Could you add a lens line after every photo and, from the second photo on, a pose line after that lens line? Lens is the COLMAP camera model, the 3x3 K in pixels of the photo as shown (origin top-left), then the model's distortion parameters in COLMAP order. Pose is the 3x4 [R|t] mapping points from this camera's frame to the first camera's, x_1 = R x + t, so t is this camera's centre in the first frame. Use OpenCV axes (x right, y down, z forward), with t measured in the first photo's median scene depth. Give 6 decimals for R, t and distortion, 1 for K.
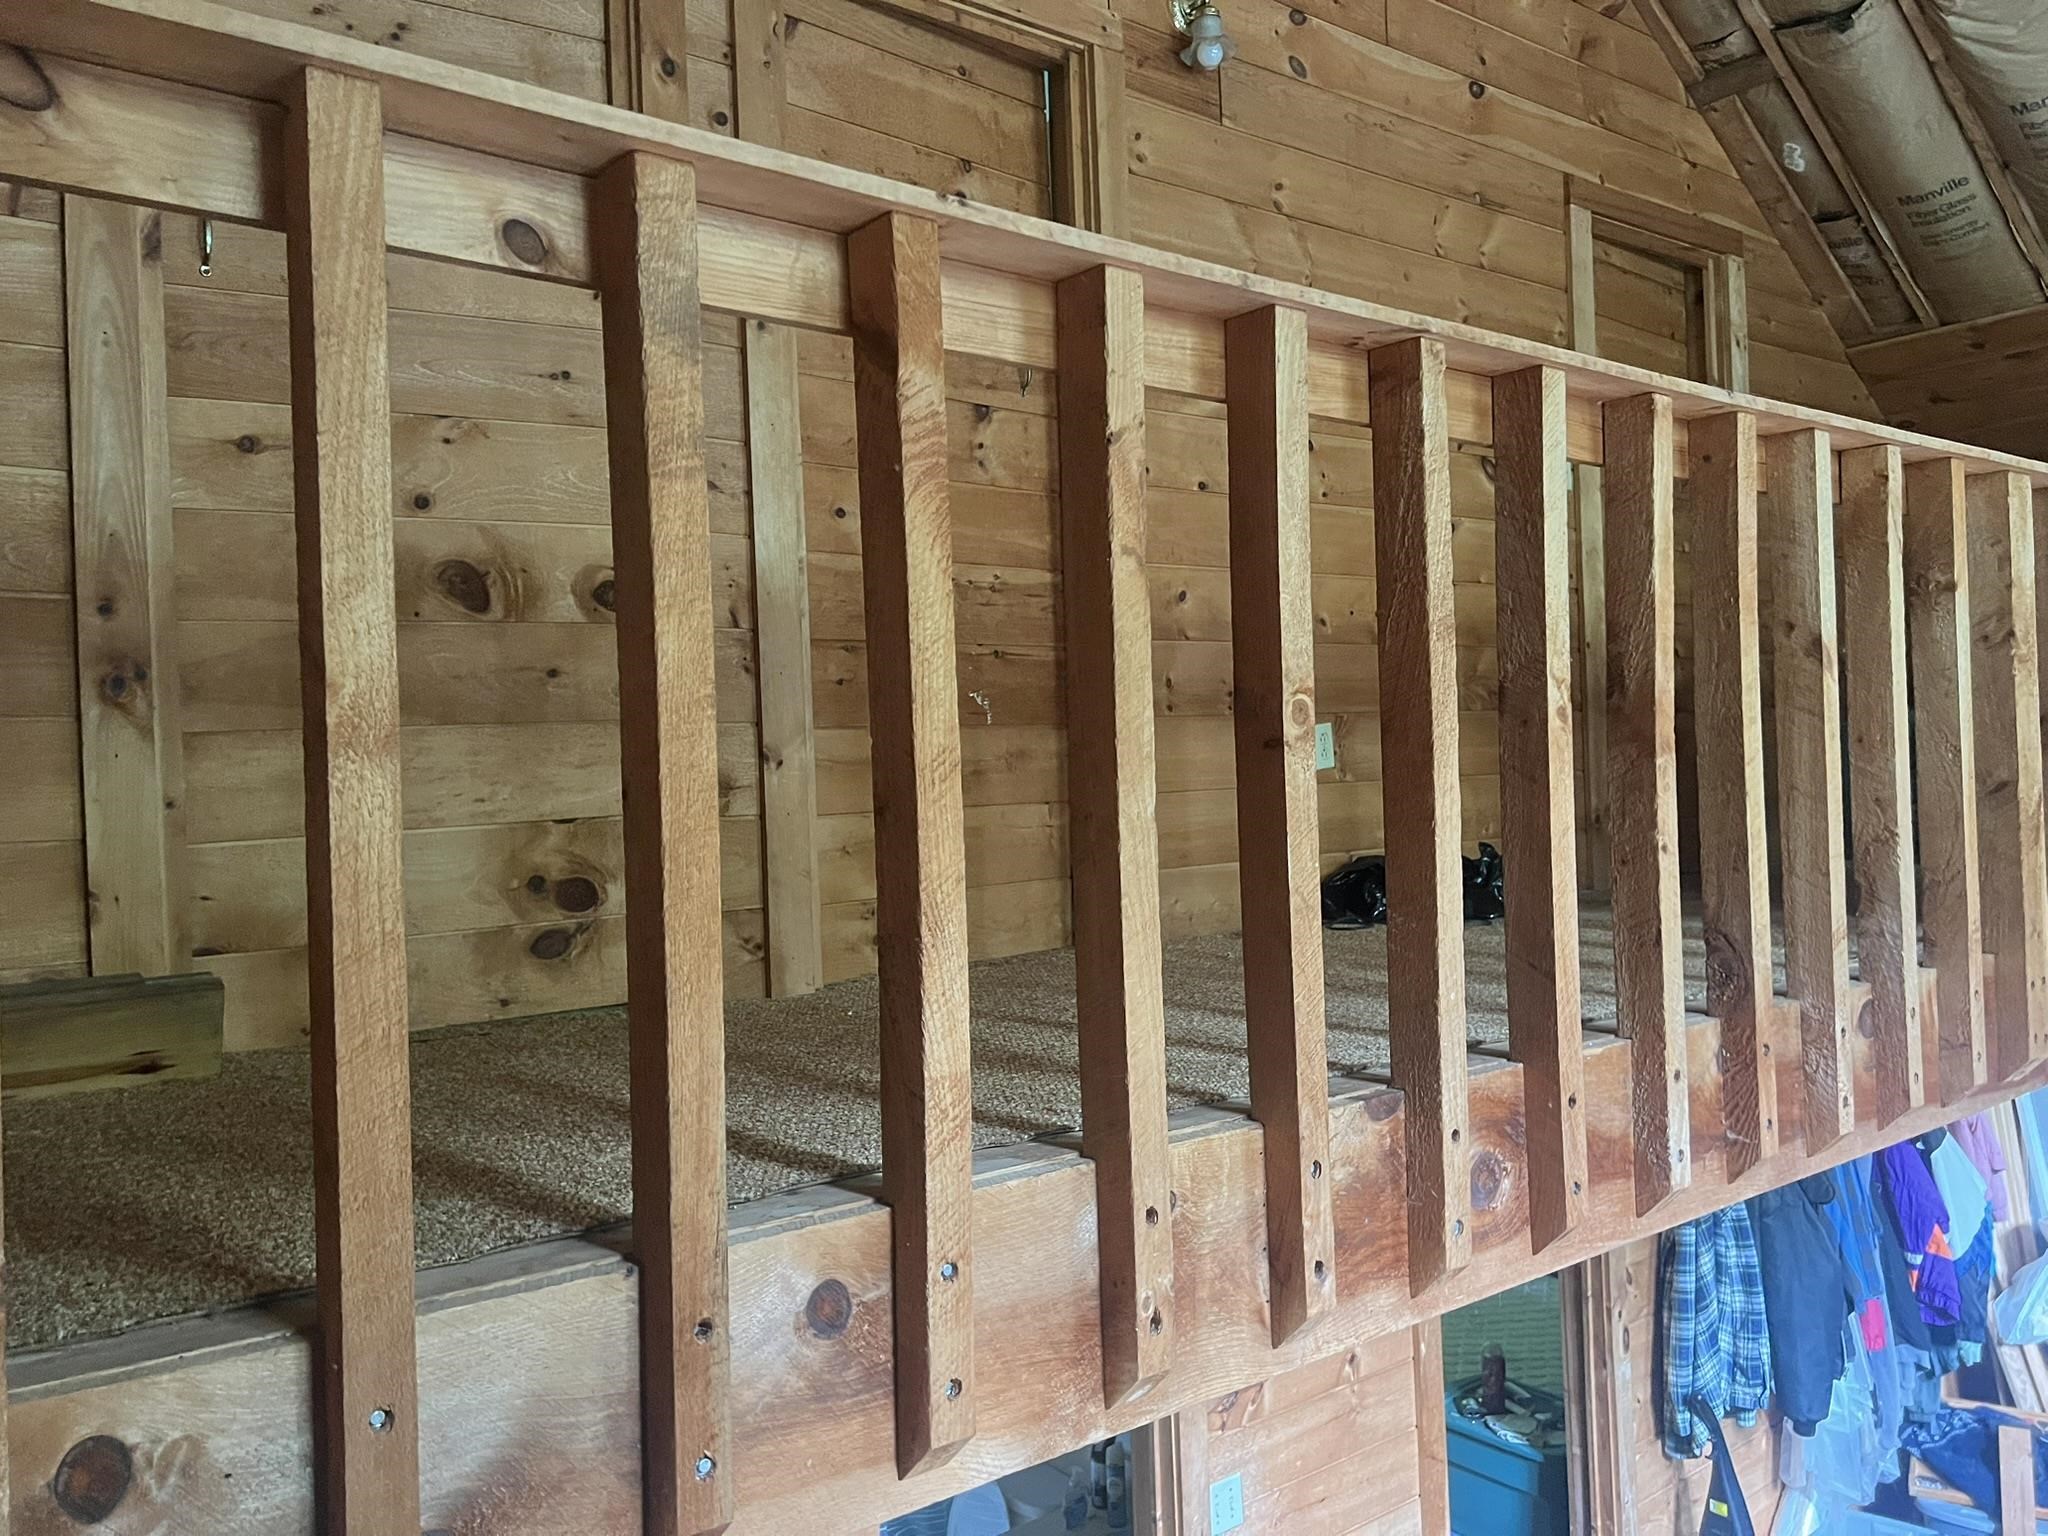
lens RADIAL K [[1497.1, 0, 1026.2], [0, 1497.1, 758.1], [0, 0, 1]] dist [0.082994, -0.089507]
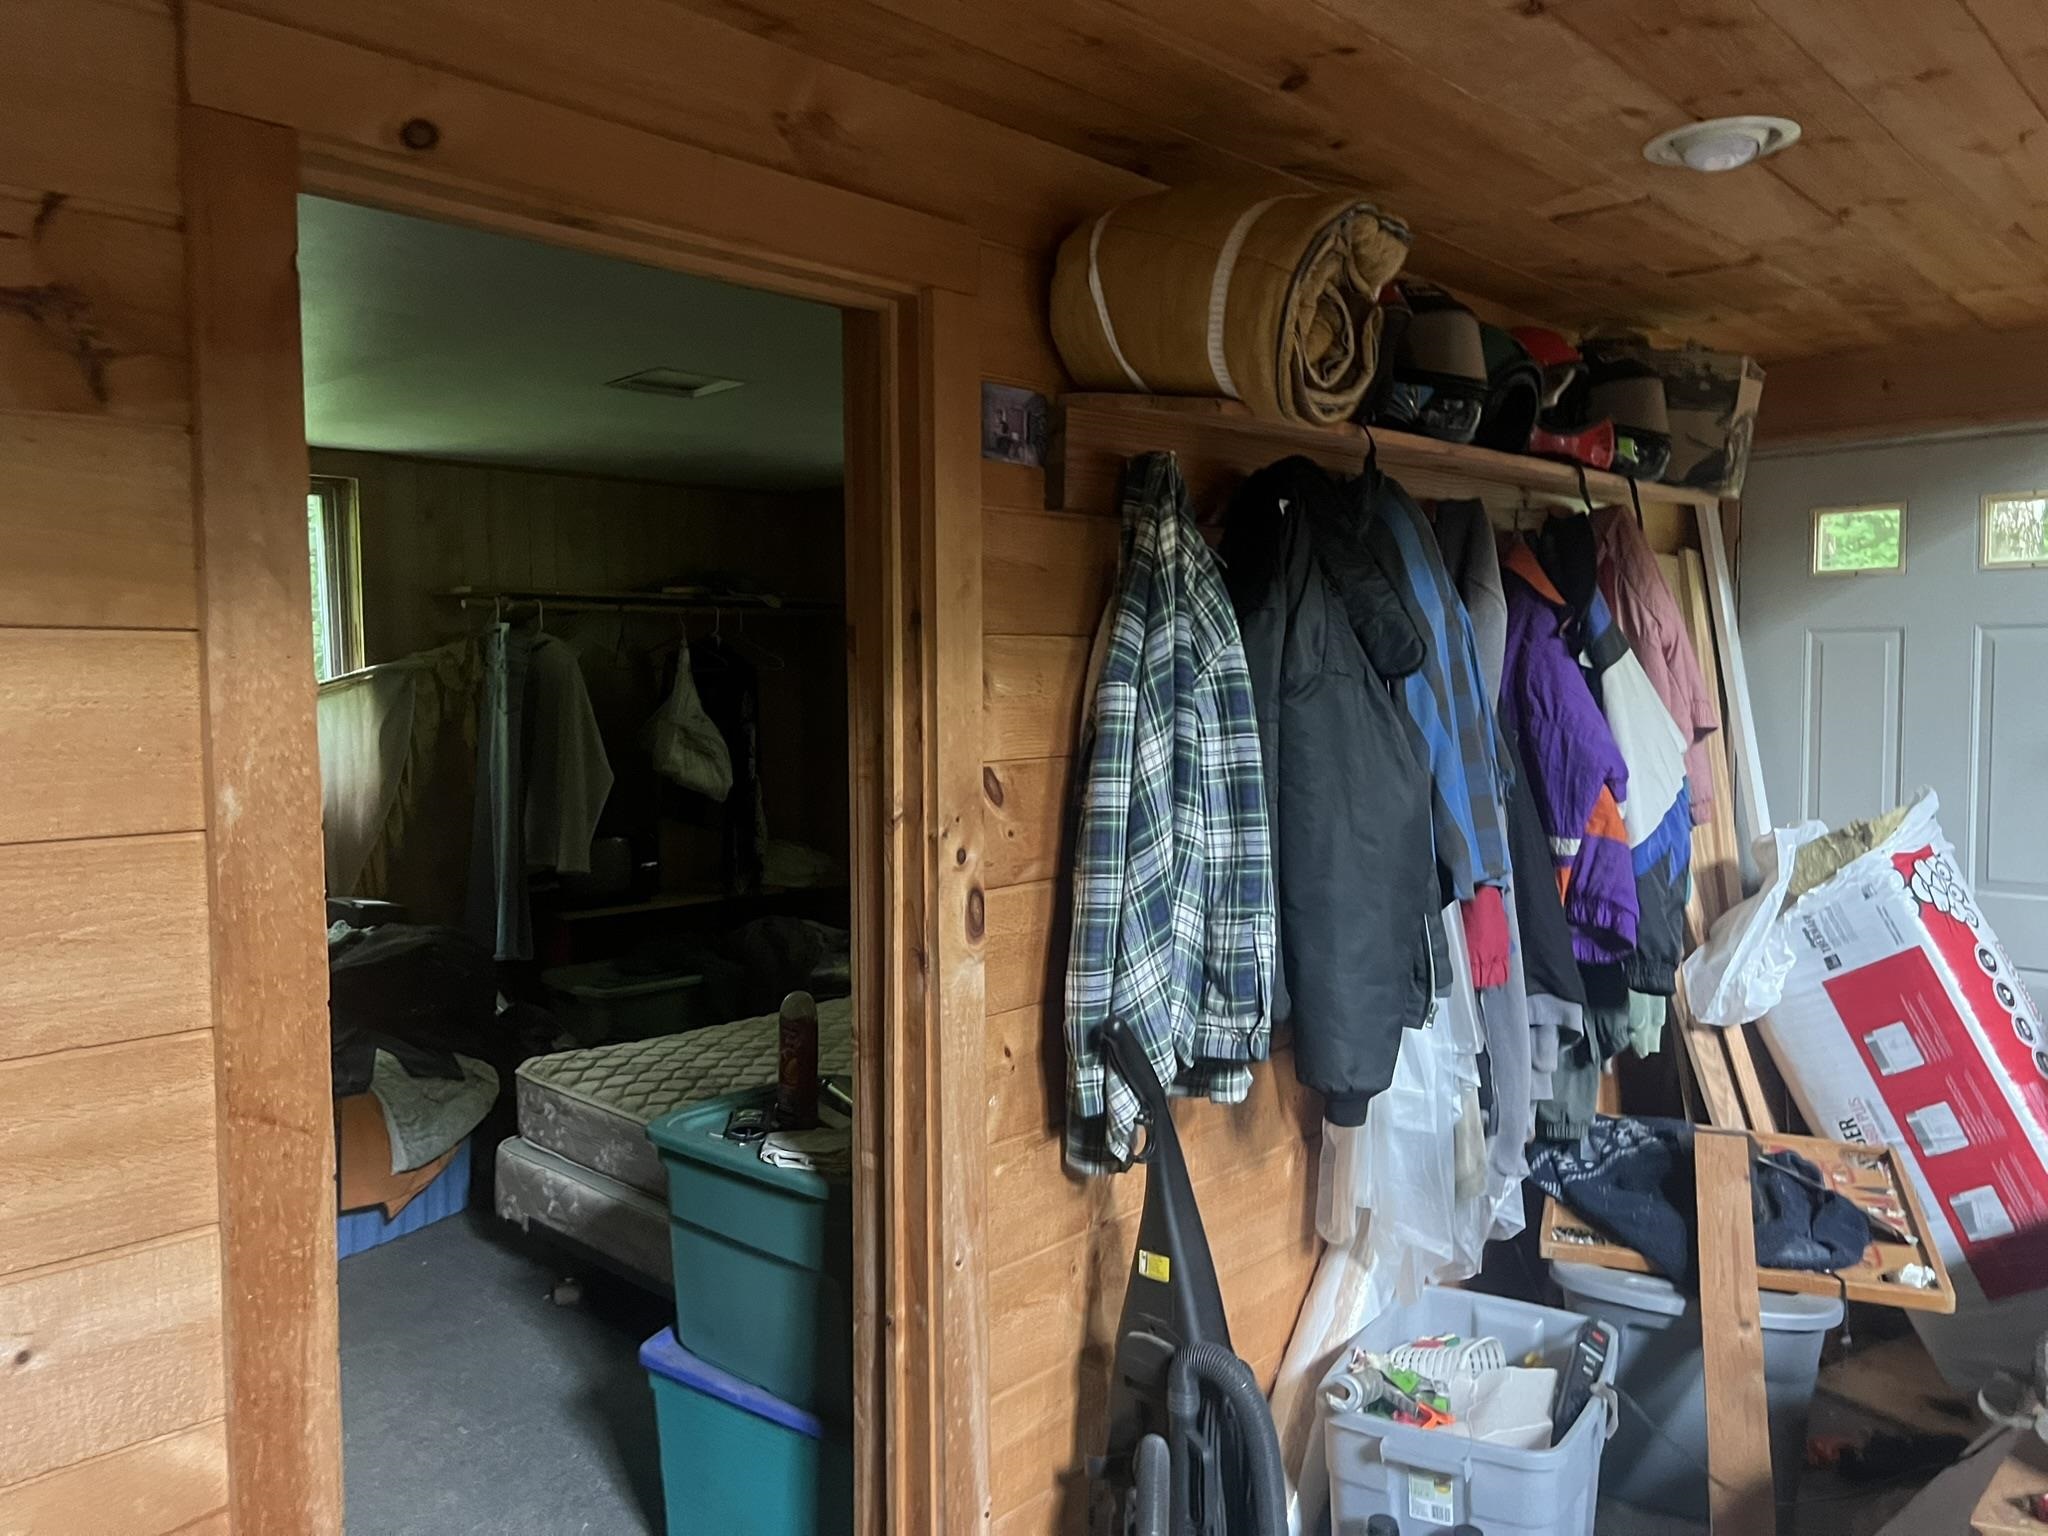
lens RADIAL K [[1486.4, 0, 1024.0], [0, 1486.4, 768.0], [0, 0, 1]] dist [0.139523, -0.242777]
pose [[0.984562, 0.018829, 0.174022, 0.311346], [-0.029135, 0.997957, 0.056857, 0.295044], [-0.172596, -0.061049, 0.983099, 0.529094]]
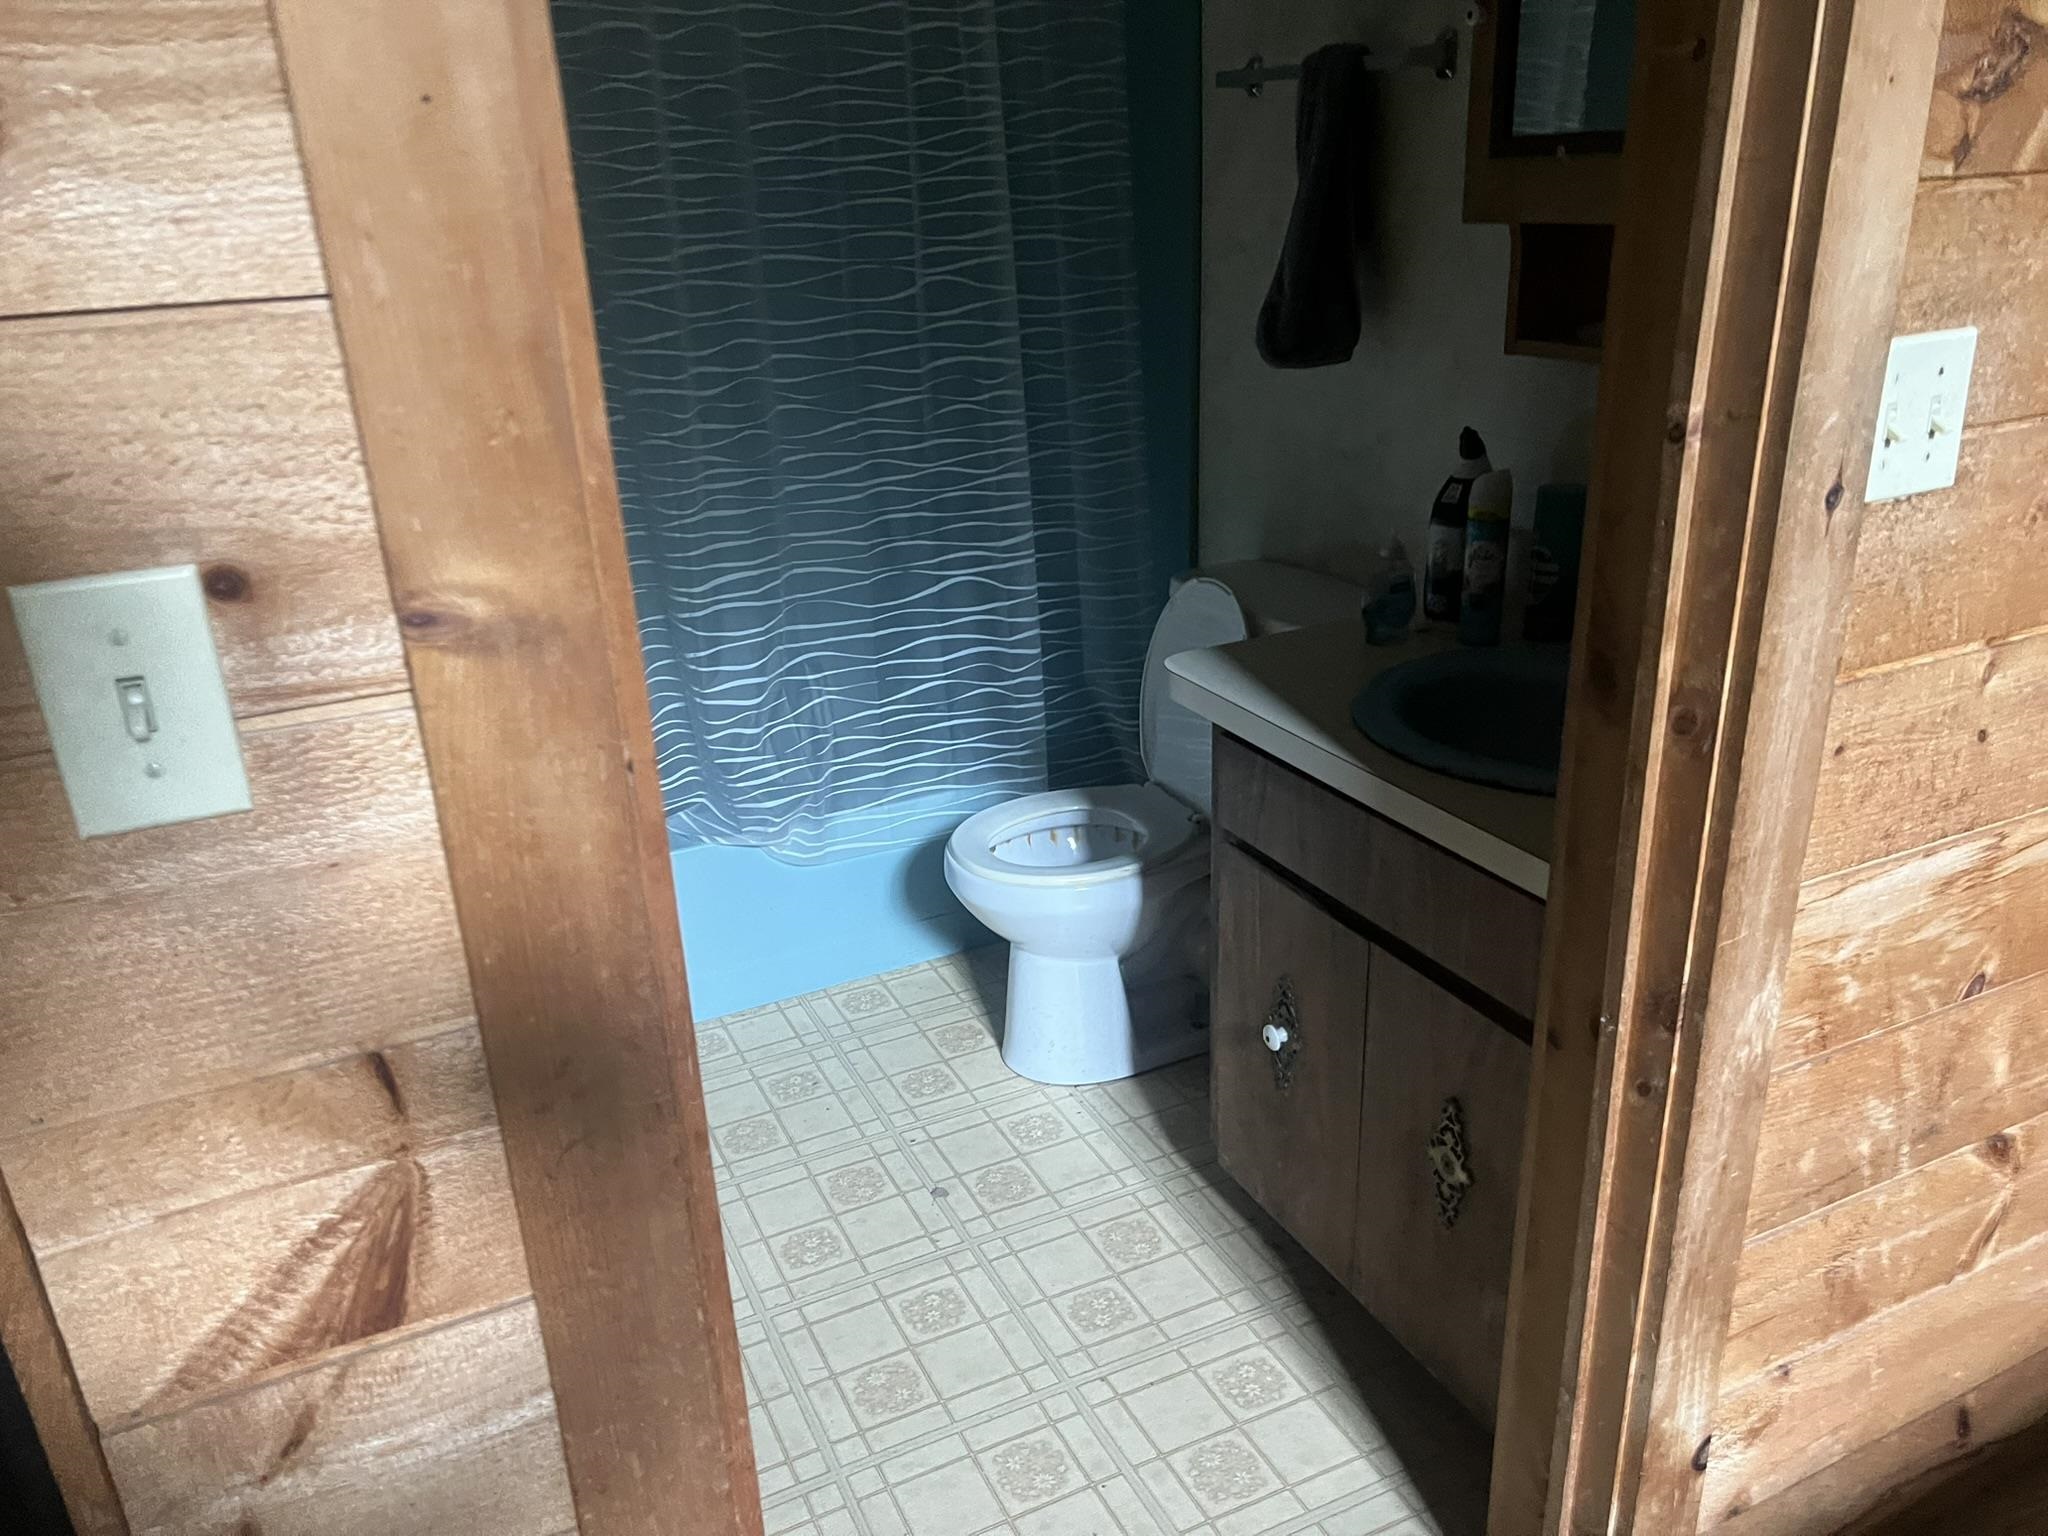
lens RADIAL K [[1527.9, 0, 1011.3], [0, 1527.9, 784.8], [0, 0, 1]] dist [0.079446, -0.093530]
pose [[0.978739, 0.067959, -0.193526, 0.012752], [0.013246, 0.920605, 0.390269, 0.321651], [0.204683, -0.384535, 0.900132, 0.480798]]
